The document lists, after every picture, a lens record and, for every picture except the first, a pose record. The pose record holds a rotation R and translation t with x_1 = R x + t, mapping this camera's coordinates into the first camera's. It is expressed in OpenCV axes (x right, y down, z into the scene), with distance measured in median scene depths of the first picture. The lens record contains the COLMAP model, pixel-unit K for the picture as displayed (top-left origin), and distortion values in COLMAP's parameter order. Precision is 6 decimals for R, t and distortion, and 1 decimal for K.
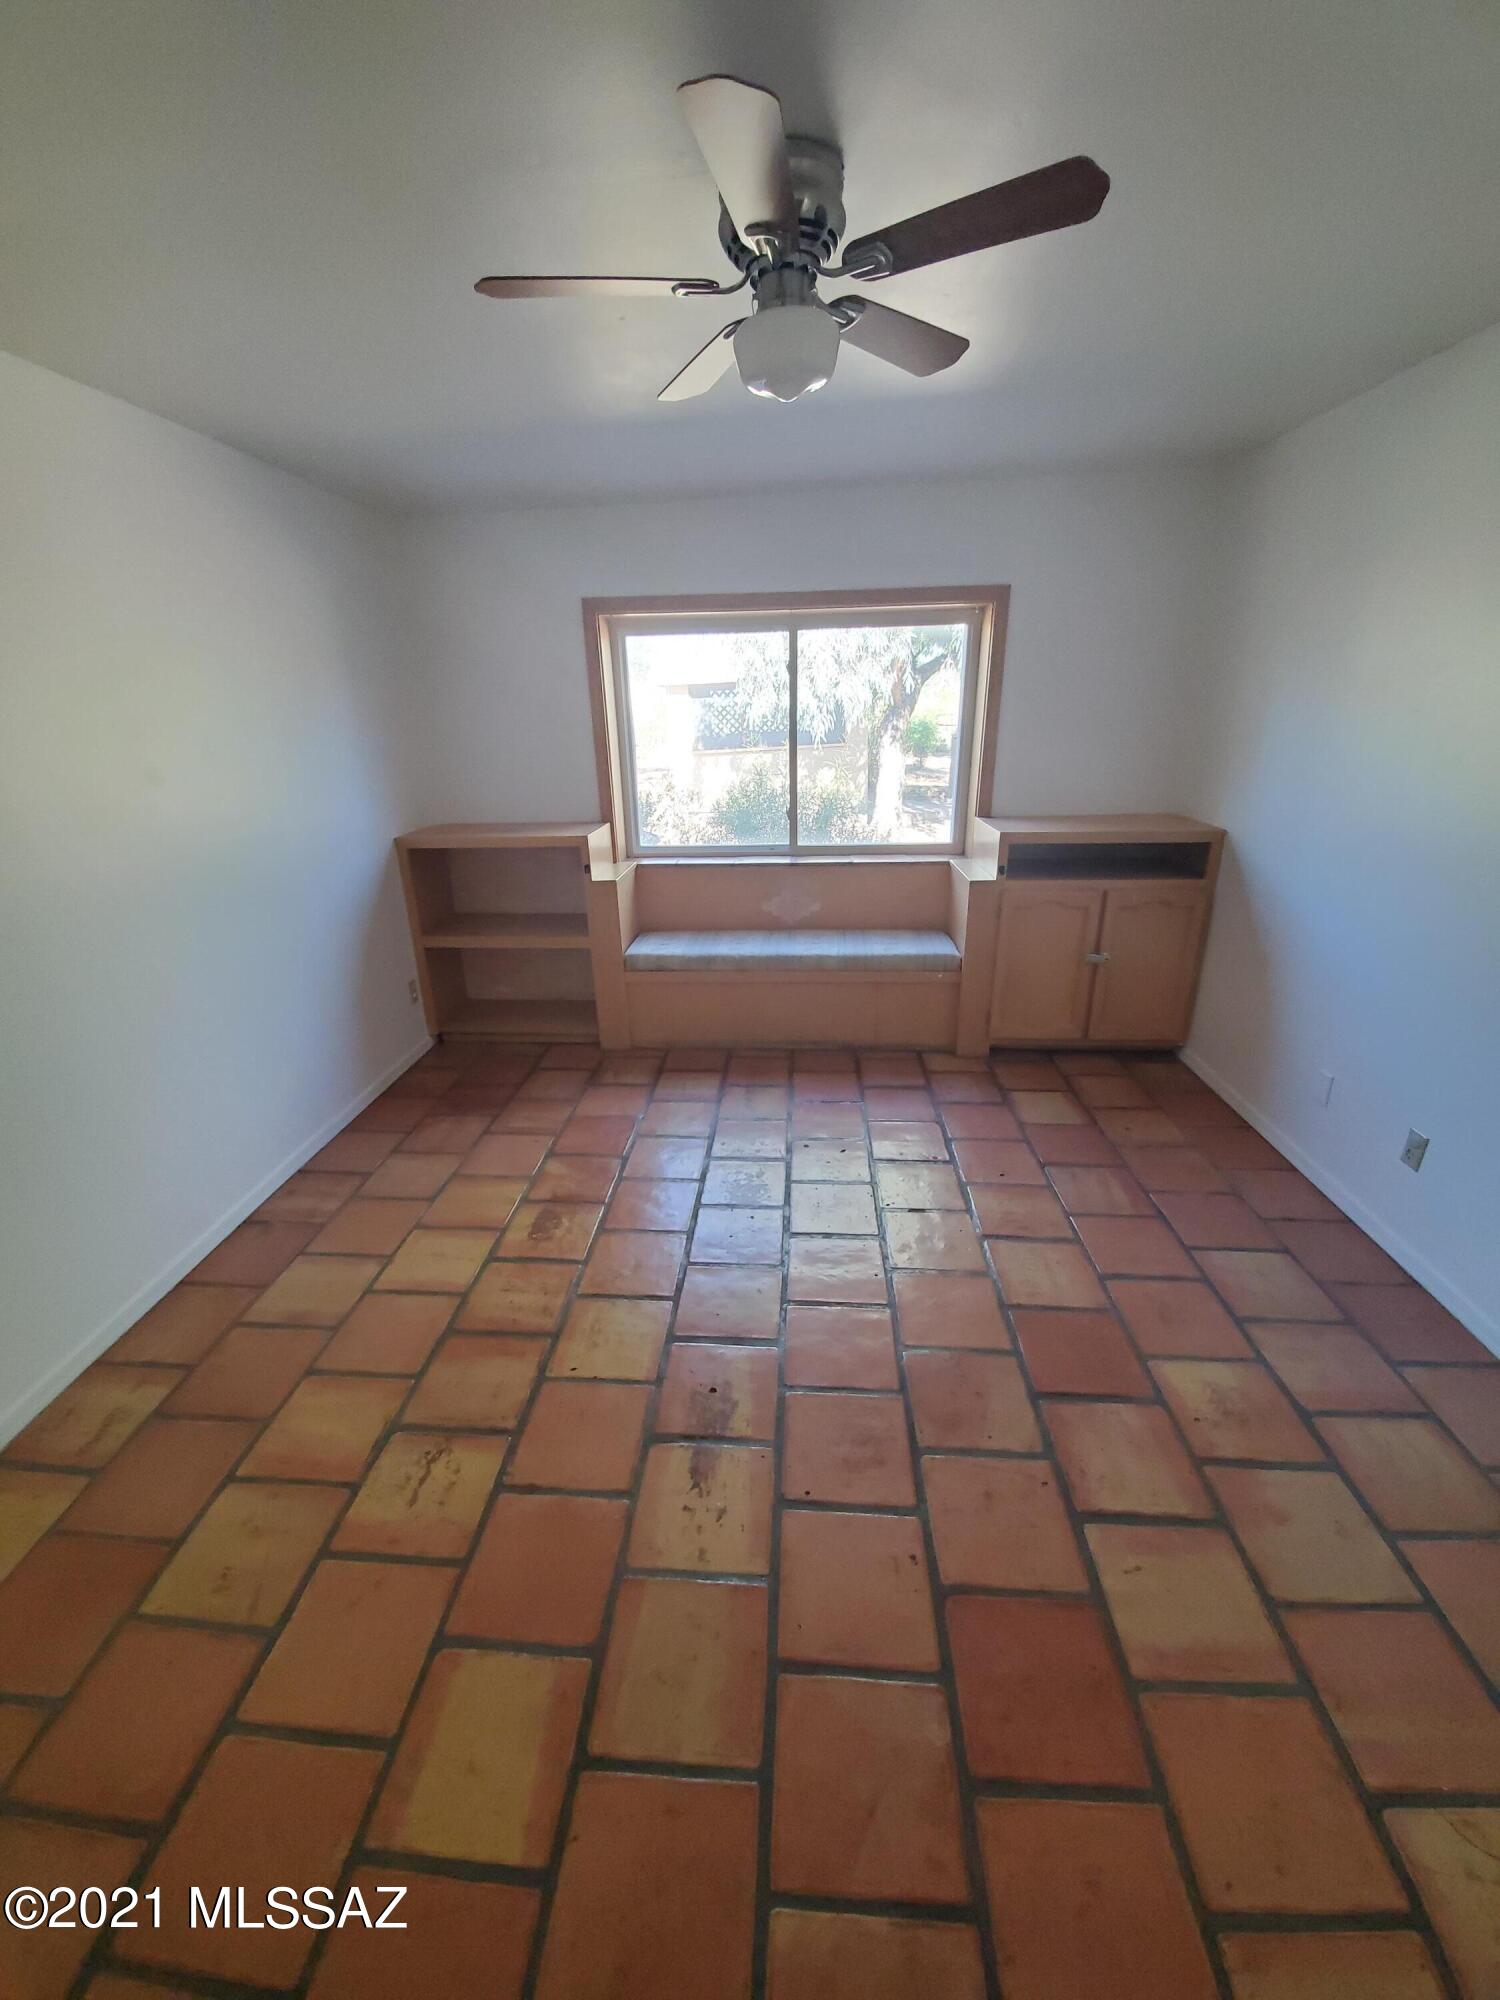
lens RADIAL K [[799.5, 0, 749.4], [0, 799.5, 990.5], [0, 0, 1]] dist [-0.001805, -0.006675]
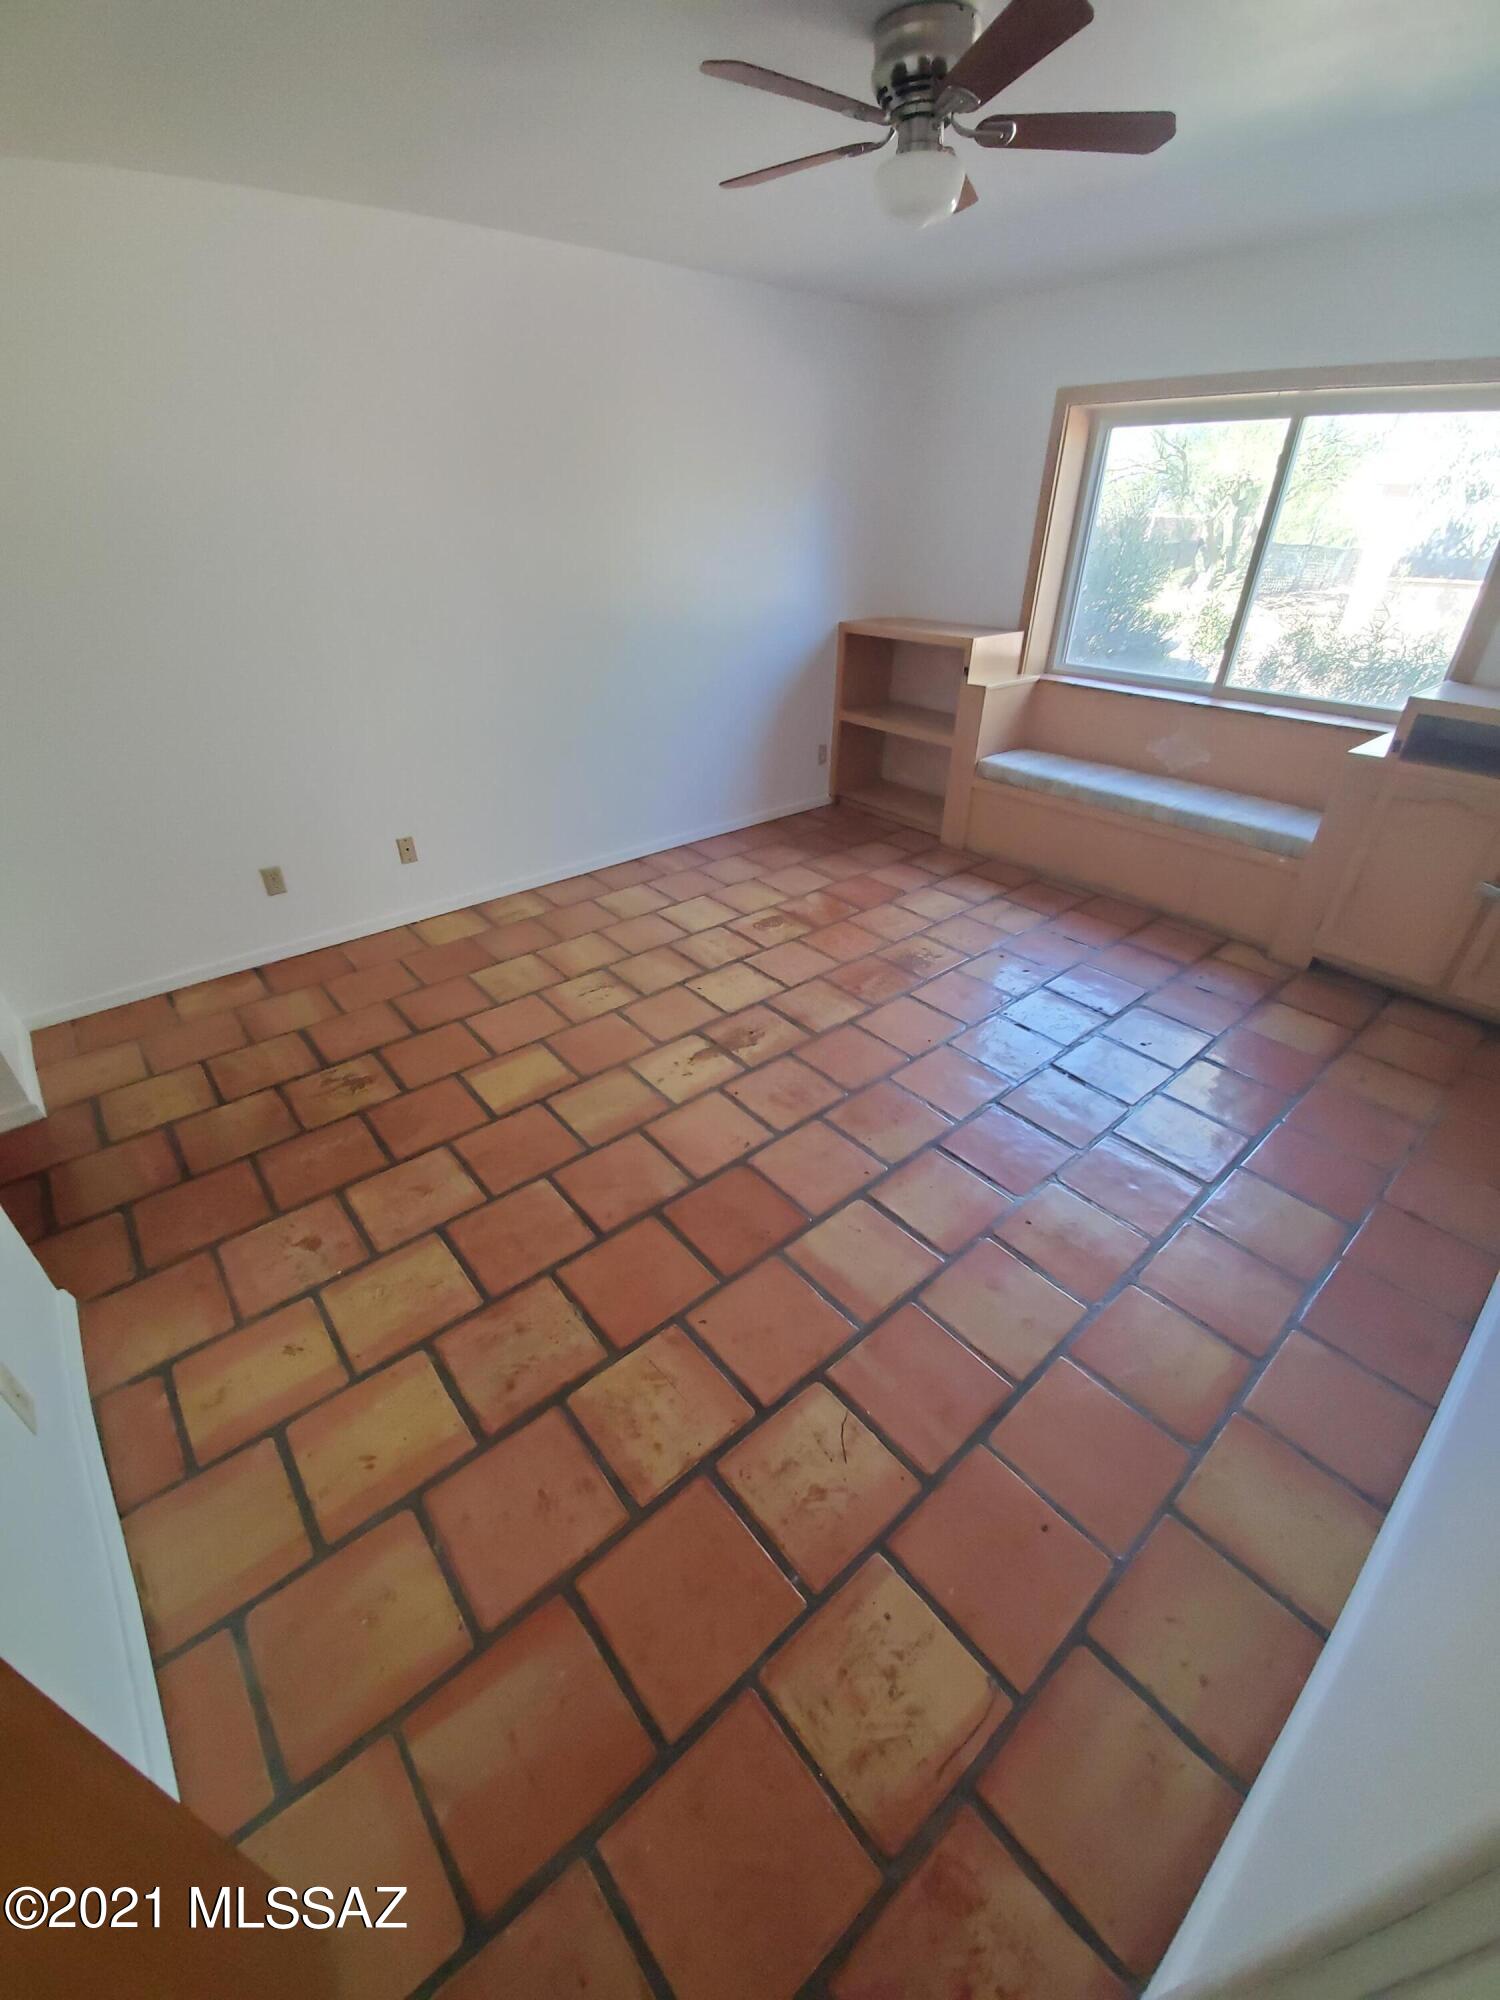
lens RADIAL K [[799.5, 0, 756.6], [0, 799.5, 1004.0], [0, 0, 1]] dist [-0.001805, -0.006675]
pose [[0.706814, 0.391174, -0.589403, 0.450215], [-0.255351, 0.918107, 0.303110, 0.007932], [0.659704, -0.063737, 0.748818, -0.039885]]
